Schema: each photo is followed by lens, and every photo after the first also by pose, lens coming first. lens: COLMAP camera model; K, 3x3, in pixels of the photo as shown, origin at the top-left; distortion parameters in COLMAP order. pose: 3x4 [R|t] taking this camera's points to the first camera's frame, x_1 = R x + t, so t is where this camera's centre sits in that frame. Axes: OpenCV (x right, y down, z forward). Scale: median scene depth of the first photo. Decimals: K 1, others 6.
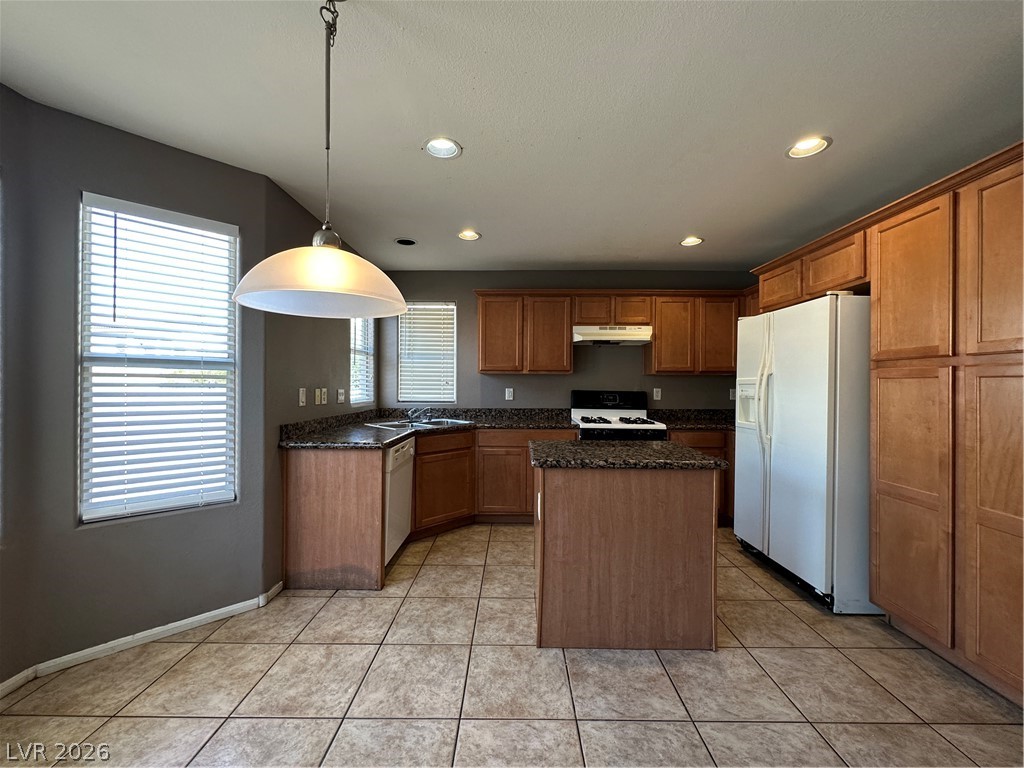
lens RADIAL K [[410.1, 0, 512.8], [0, 410.1, 385.2], [0, 0, 1]] dist [0.002570, -0.000381]
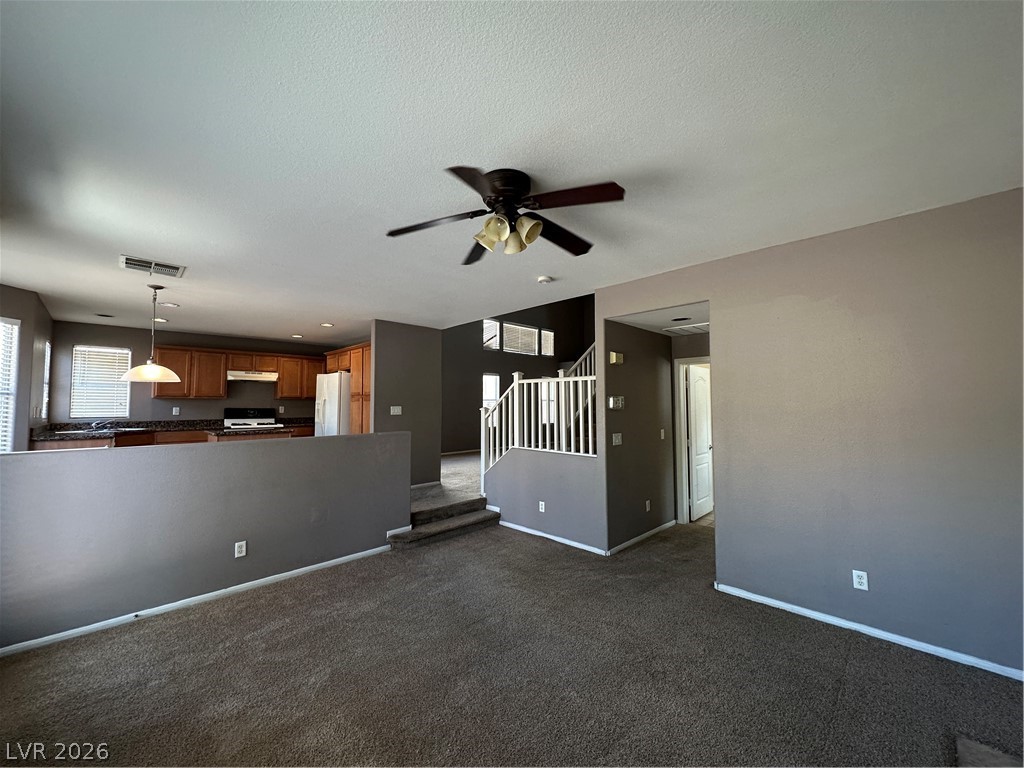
lens RADIAL K [[410.1, 0, 513.3], [0, 410.1, 383.1], [0, 0, 1]] dist [0.002570, -0.000381]
pose [[0.708946, 0.030675, 0.704596, -0.217389], [0.009566, 0.998544, -0.053096, 0.011464], [-0.705198, 0.044383, 0.707620, -1.078219]]
